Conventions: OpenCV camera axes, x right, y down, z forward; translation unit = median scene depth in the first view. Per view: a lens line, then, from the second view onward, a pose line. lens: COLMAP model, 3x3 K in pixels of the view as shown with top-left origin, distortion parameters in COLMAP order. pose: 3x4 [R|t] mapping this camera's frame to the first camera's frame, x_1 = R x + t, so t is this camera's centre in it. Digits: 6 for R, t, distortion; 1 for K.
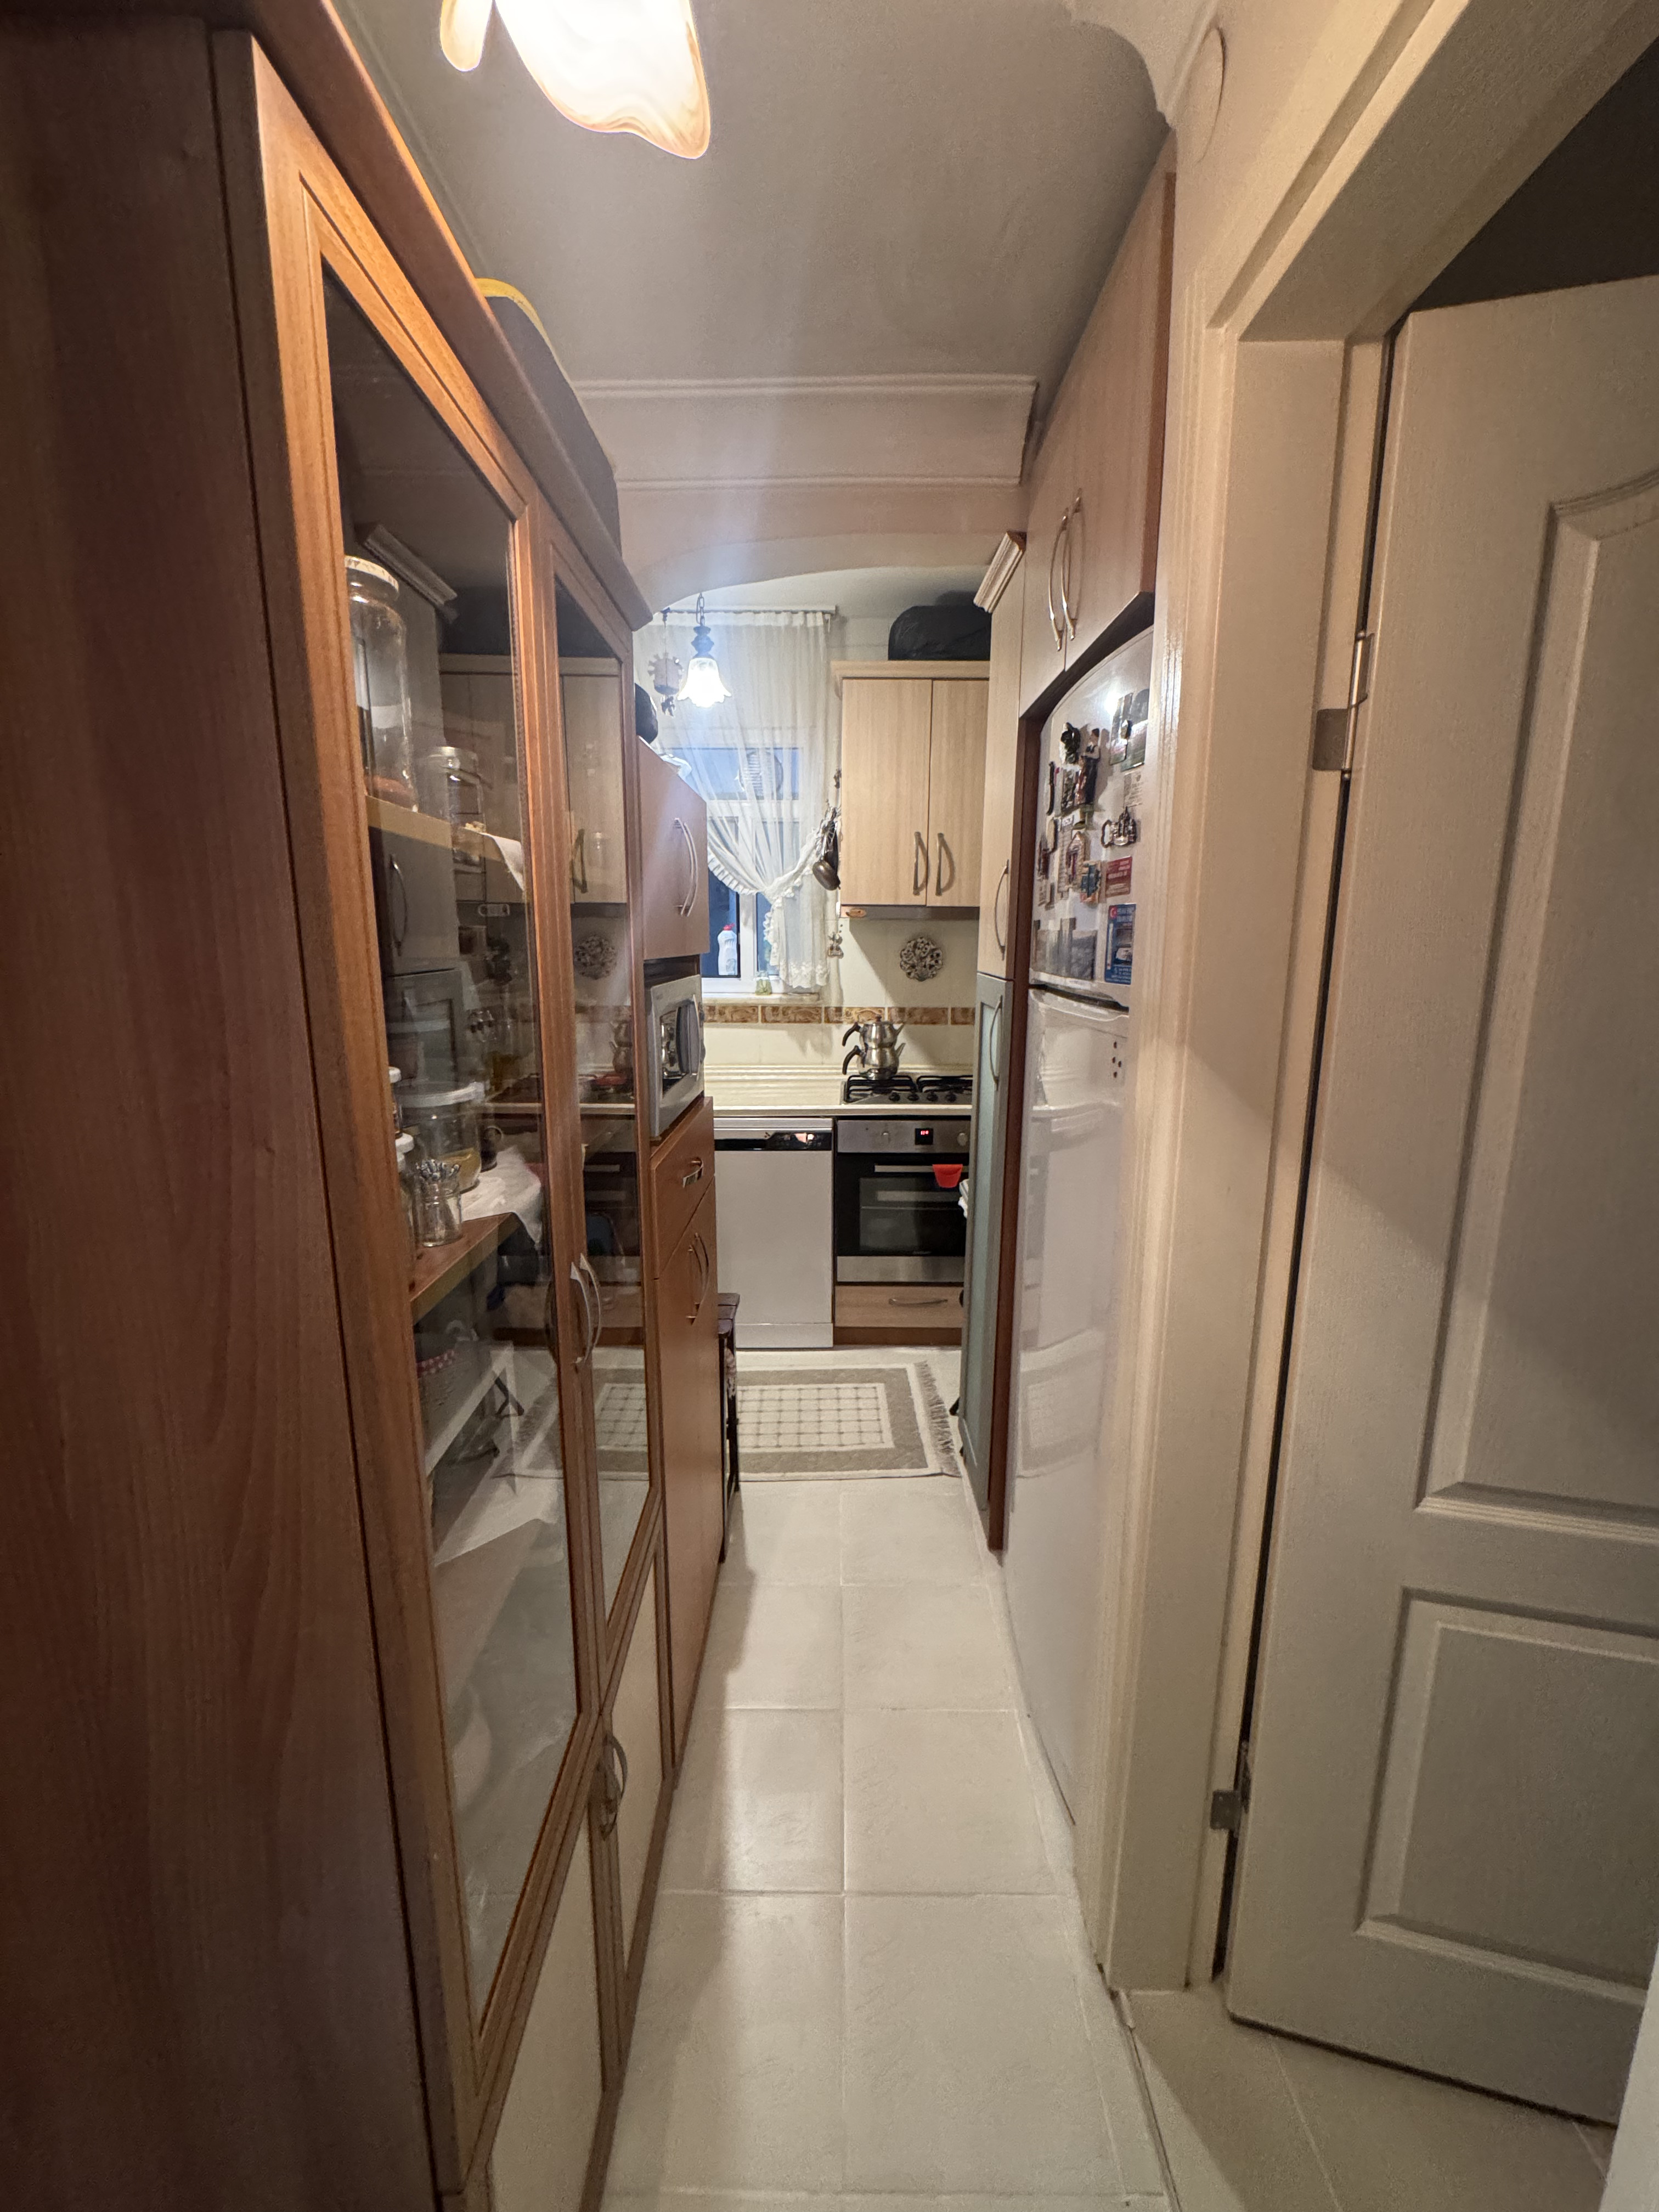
lens RADIAL K [[871.5, 0, 827.0], [0, 871.5, 1095.3], [0, 0, 1]] dist [-0.003685, 0.000523]
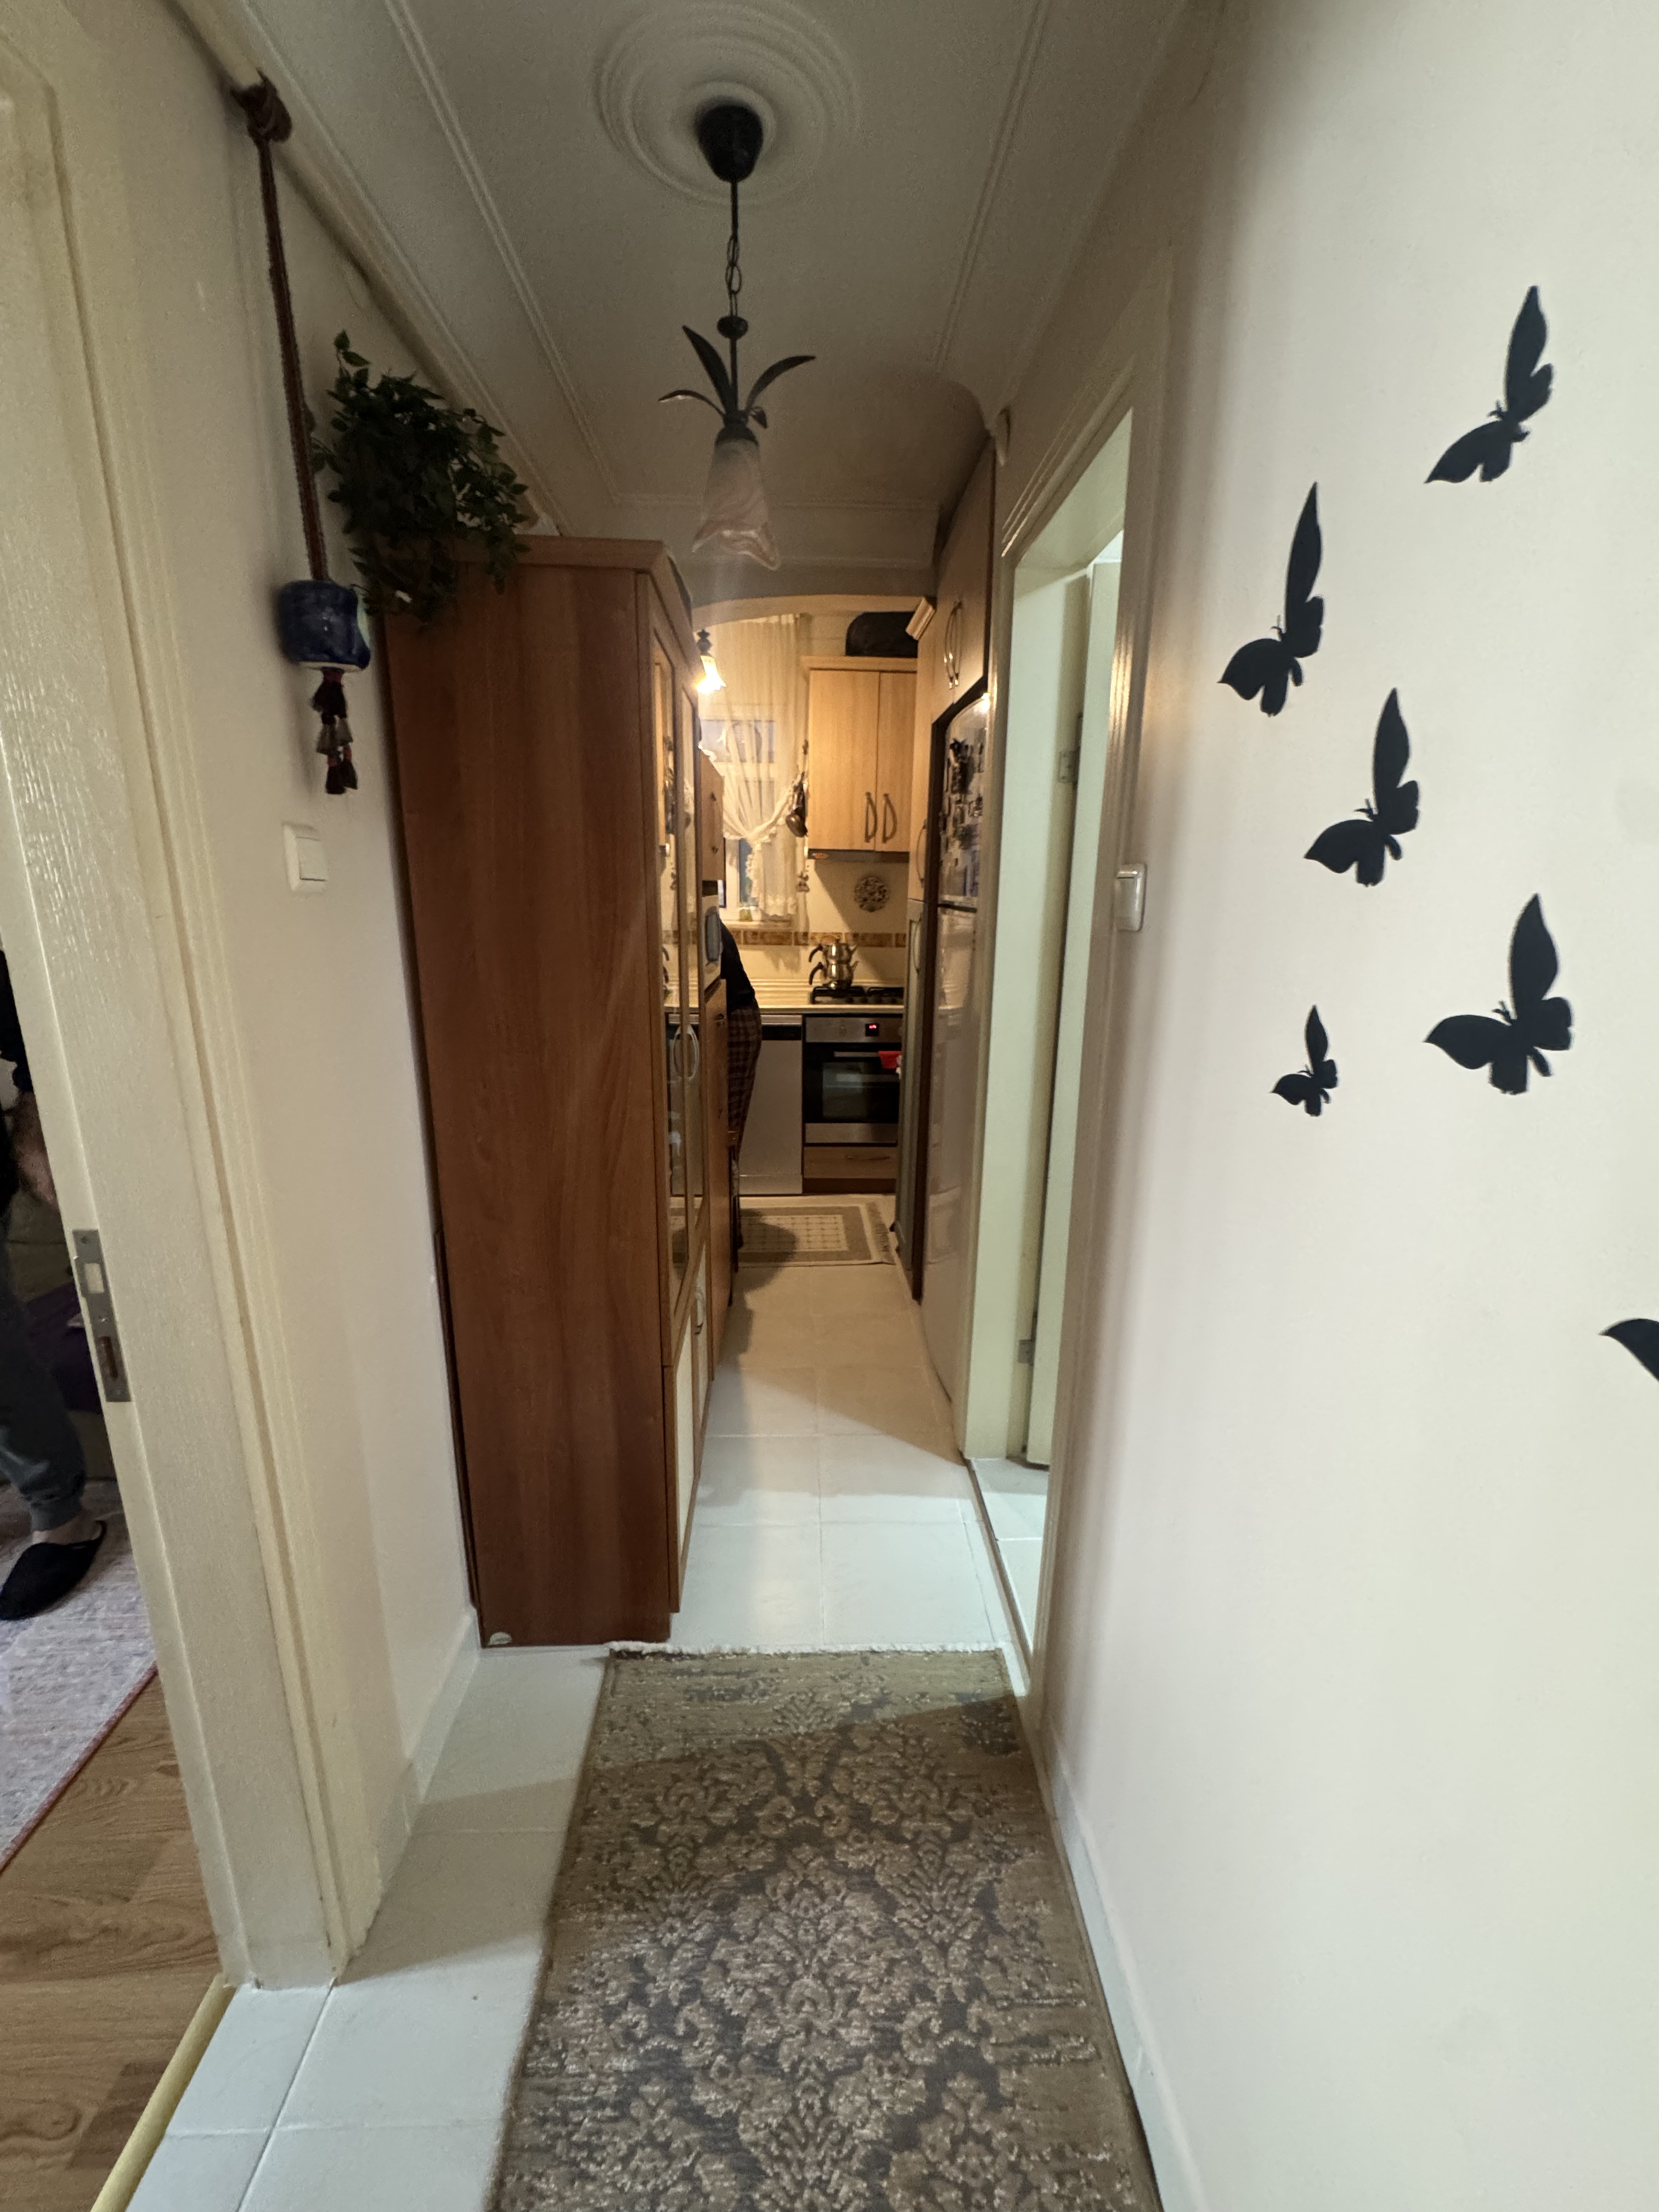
lens RADIAL K [[871.5, 0, 828.3], [0, 871.5, 1108.5], [0, 0, 1]] dist [-0.003685, 0.000523]
pose [[0.998743, -0.003138, 0.050031, -0.019061], [-0.000688, 0.997087, 0.076266, 0.061107], [-0.050124, -0.076205, 0.995832, -0.293486]]
